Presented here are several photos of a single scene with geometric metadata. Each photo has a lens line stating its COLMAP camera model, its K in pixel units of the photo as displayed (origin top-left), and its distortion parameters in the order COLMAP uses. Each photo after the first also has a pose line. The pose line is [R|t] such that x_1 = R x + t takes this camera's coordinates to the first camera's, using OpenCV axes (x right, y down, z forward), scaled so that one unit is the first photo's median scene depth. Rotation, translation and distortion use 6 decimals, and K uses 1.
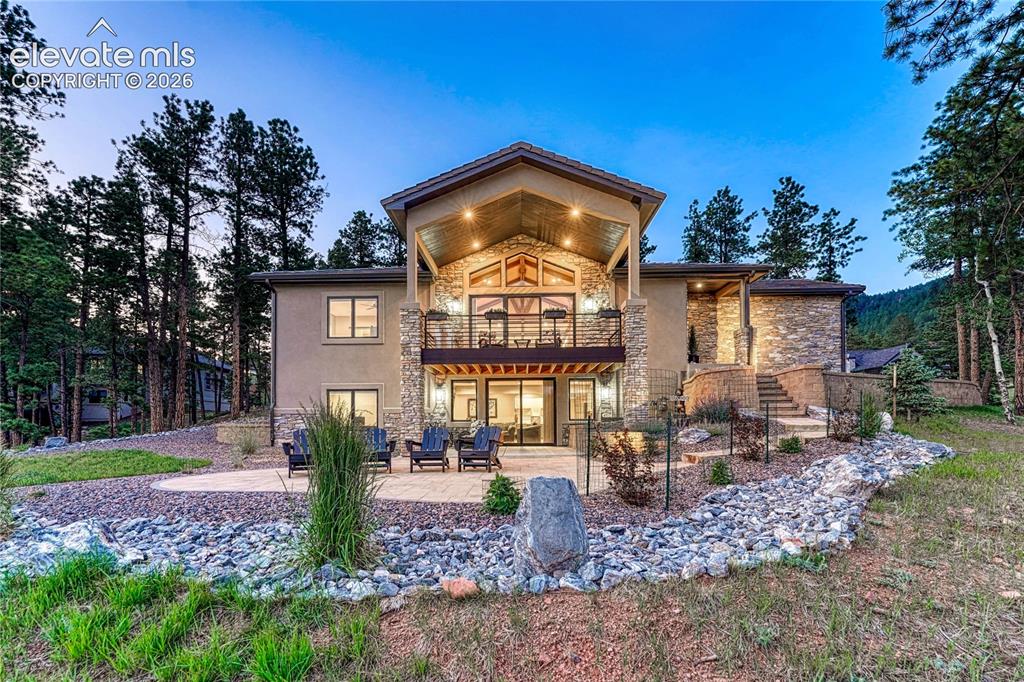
lens RADIAL K [[434.2, 0, 496.2], [0, 434.2, 420.9], [0, 0, 1]] dist [-0.002351, 0.000073]
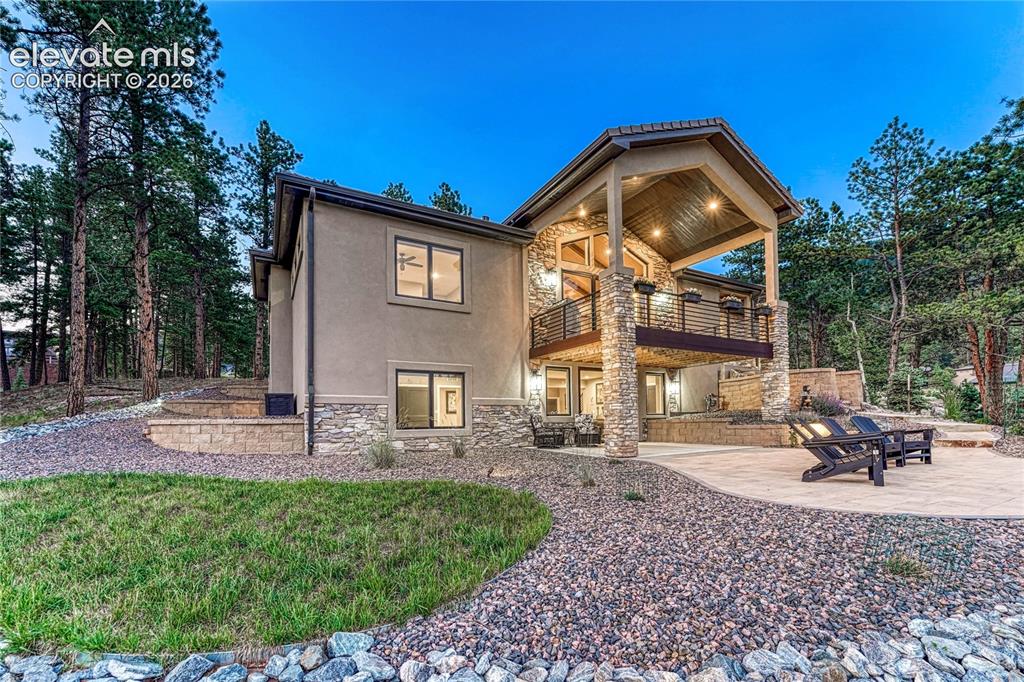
lens RADIAL K [[434.2, 0, 496.2], [0, 434.2, 420.9], [0, 0, 1]] dist [-0.002351, 0.000073]
pose [[0.857813, -0.004396, 0.513943, -0.611194], [0.001946, 0.999984, 0.005306, 0.006905], [-0.513958, -0.003552, 0.857808, 0.322134]]
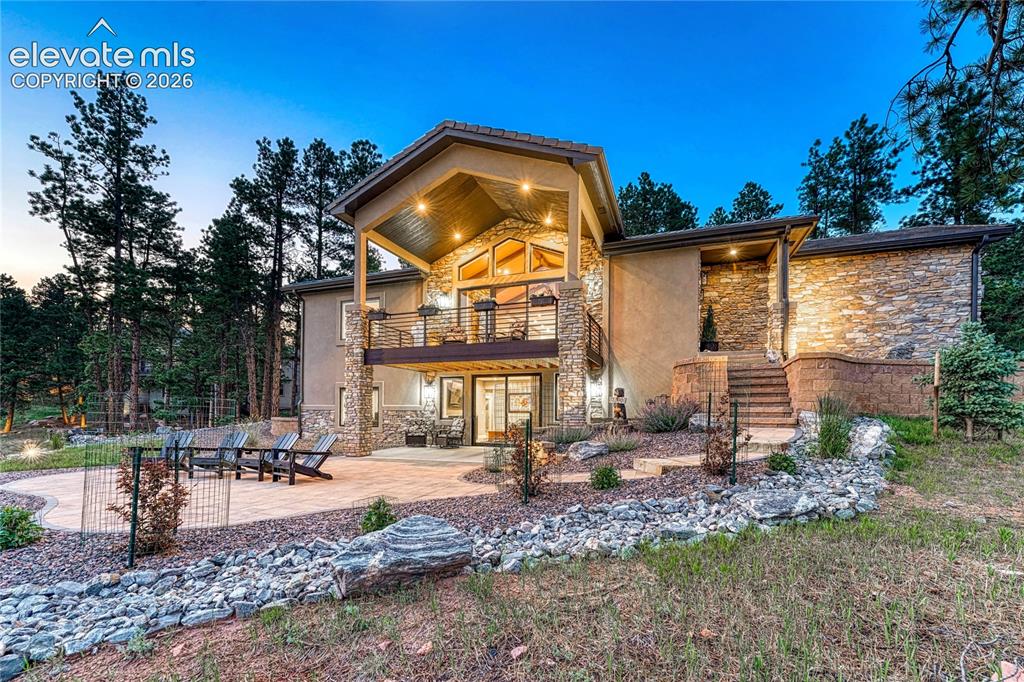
lens RADIAL K [[426.7, 0, 500.4], [0, 426.7, 414.6], [0, 0, 1]] dist [-0.003140, -0.000099]
pose [[0.945662, 0.012516, -0.324909, 0.336554], [-0.007366, 0.999827, 0.017077, -0.026344], [0.325067, -0.013755, 0.945591, 0.126216]]
